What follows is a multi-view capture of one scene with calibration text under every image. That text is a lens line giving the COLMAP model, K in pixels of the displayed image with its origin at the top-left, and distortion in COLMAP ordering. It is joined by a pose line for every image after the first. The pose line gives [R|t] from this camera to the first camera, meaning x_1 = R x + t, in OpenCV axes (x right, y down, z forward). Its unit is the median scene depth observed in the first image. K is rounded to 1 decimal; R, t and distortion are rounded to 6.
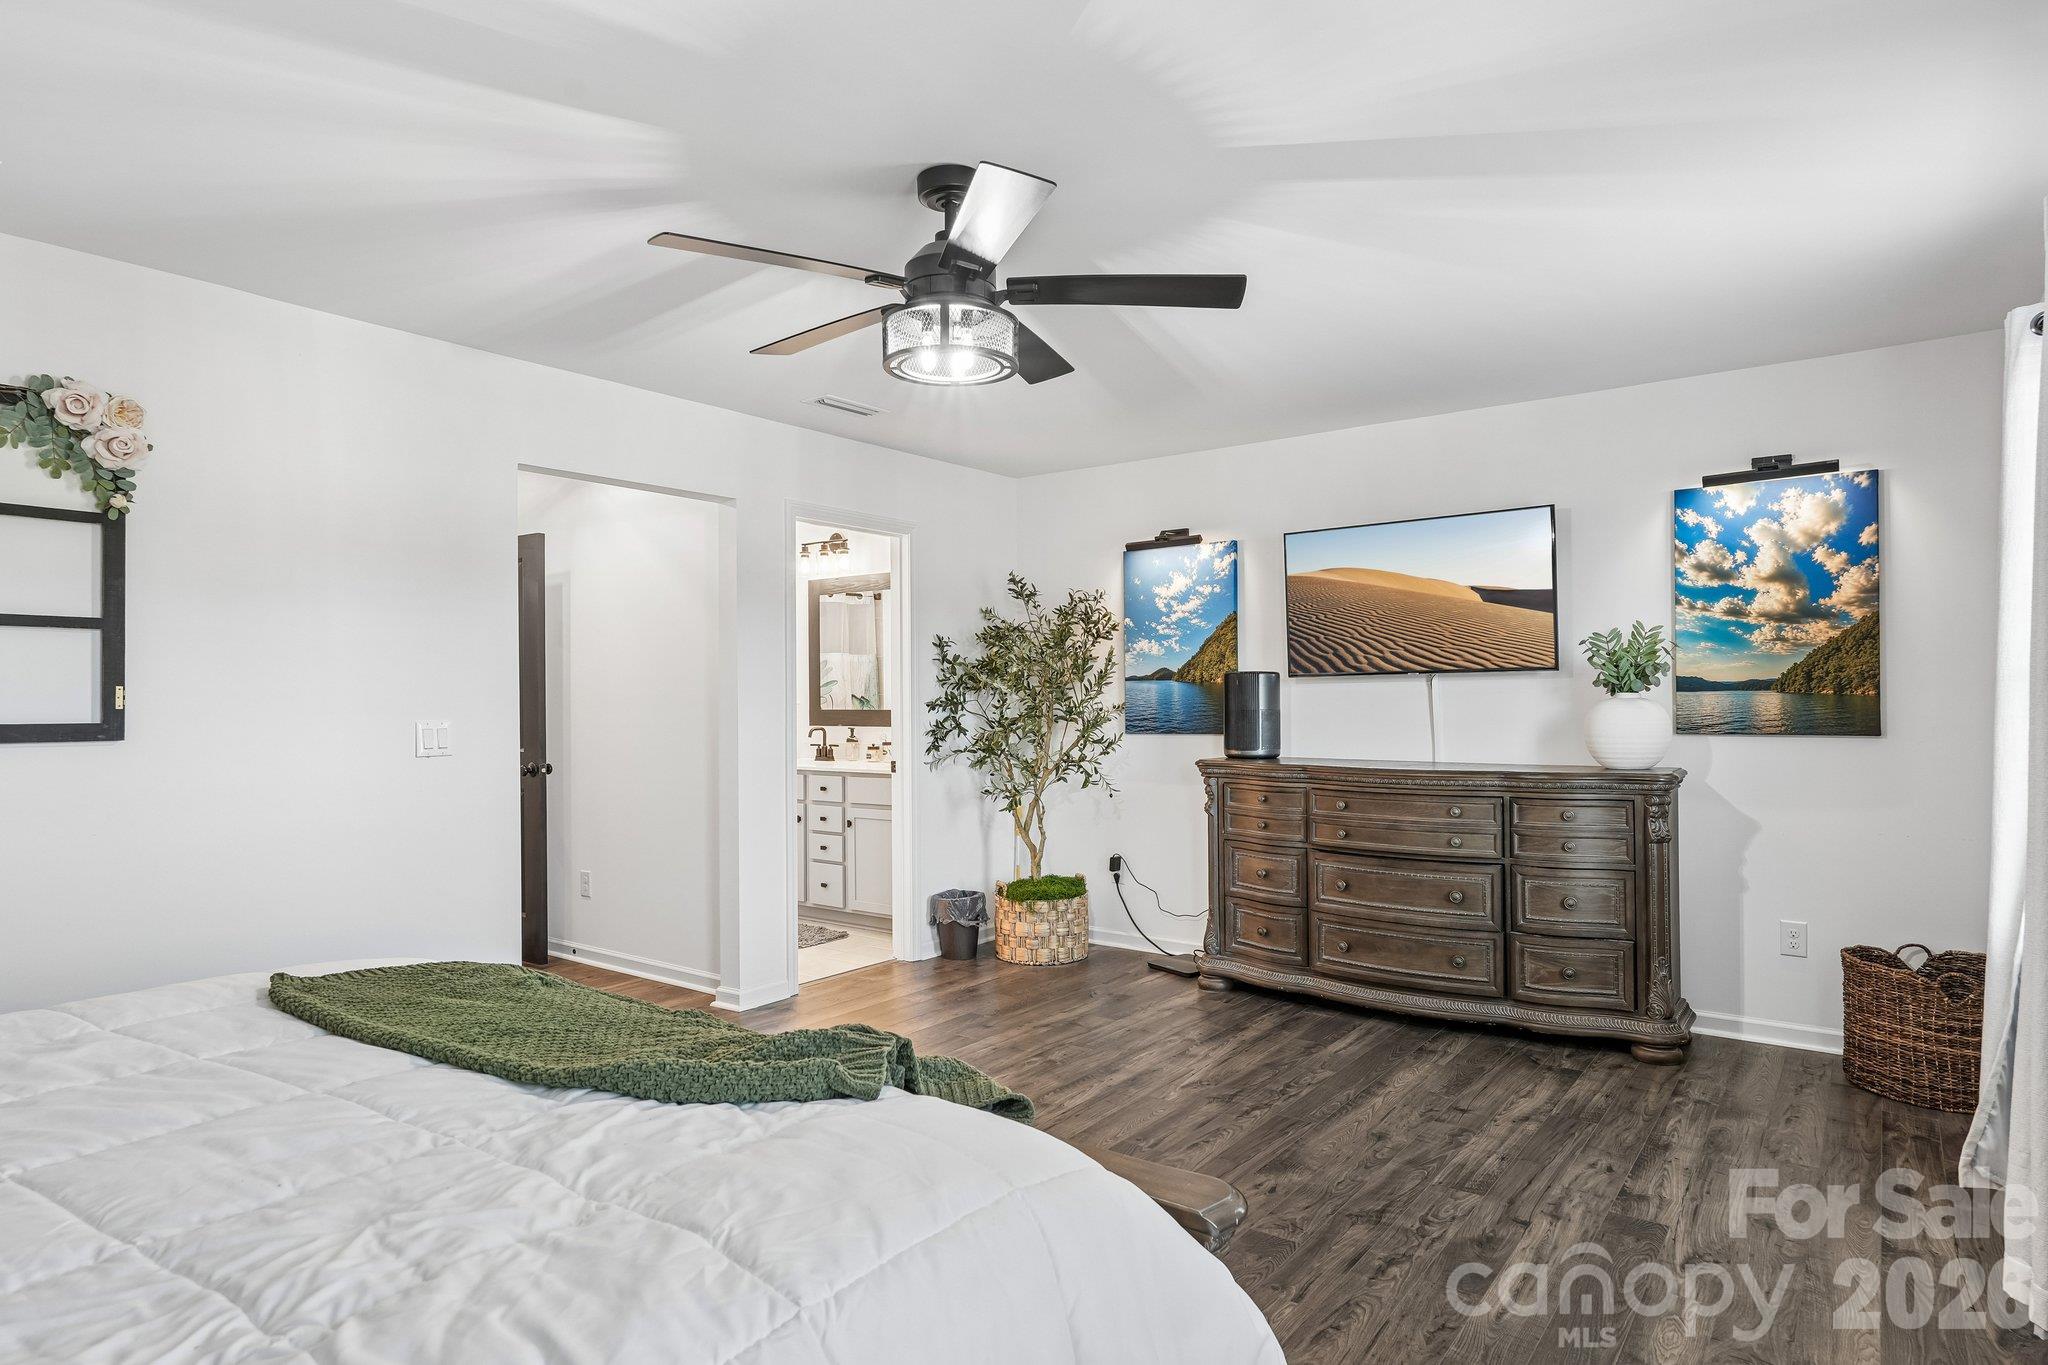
lens RADIAL K [[1150.8, 0, 1024.5], [0, 1150.8, 686.8], [0, 0, 1]] dist [-0.001320, -0.000732]
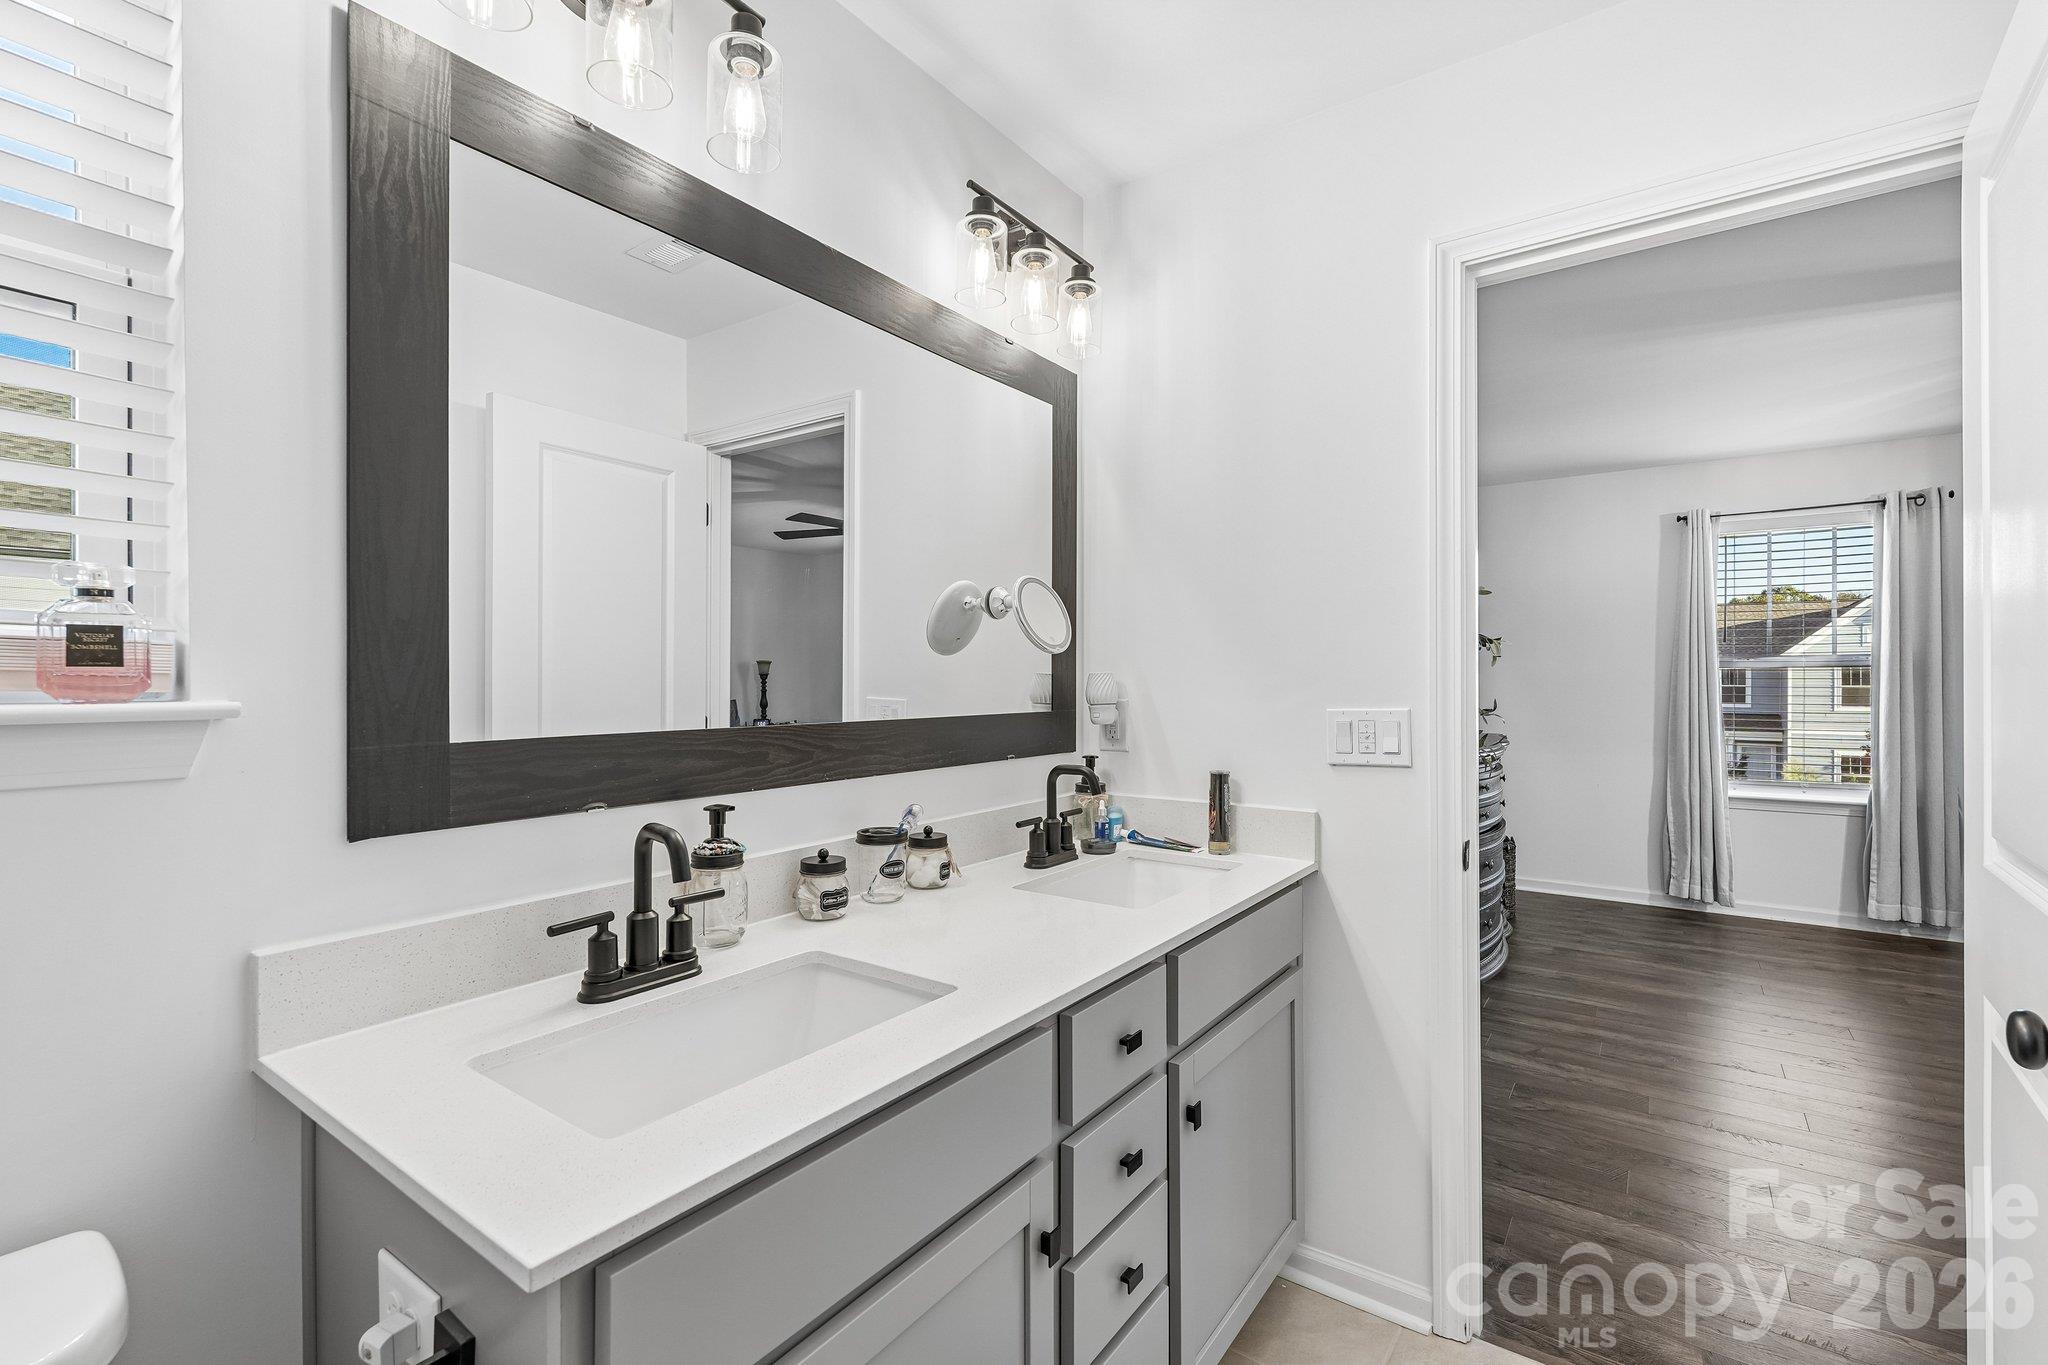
lens RADIAL K [[896.4, 0, 1030.9], [0, 896.4, 676.4], [0, 0, 1]] dist [0.001003, -0.000323]
pose [[-0.028047, 0.010156, 0.999555, -0.717037], [-0.009620, 0.999899, -0.010429, 0.021835], [-0.999560, -0.009908, -0.027947, 1.991099]]
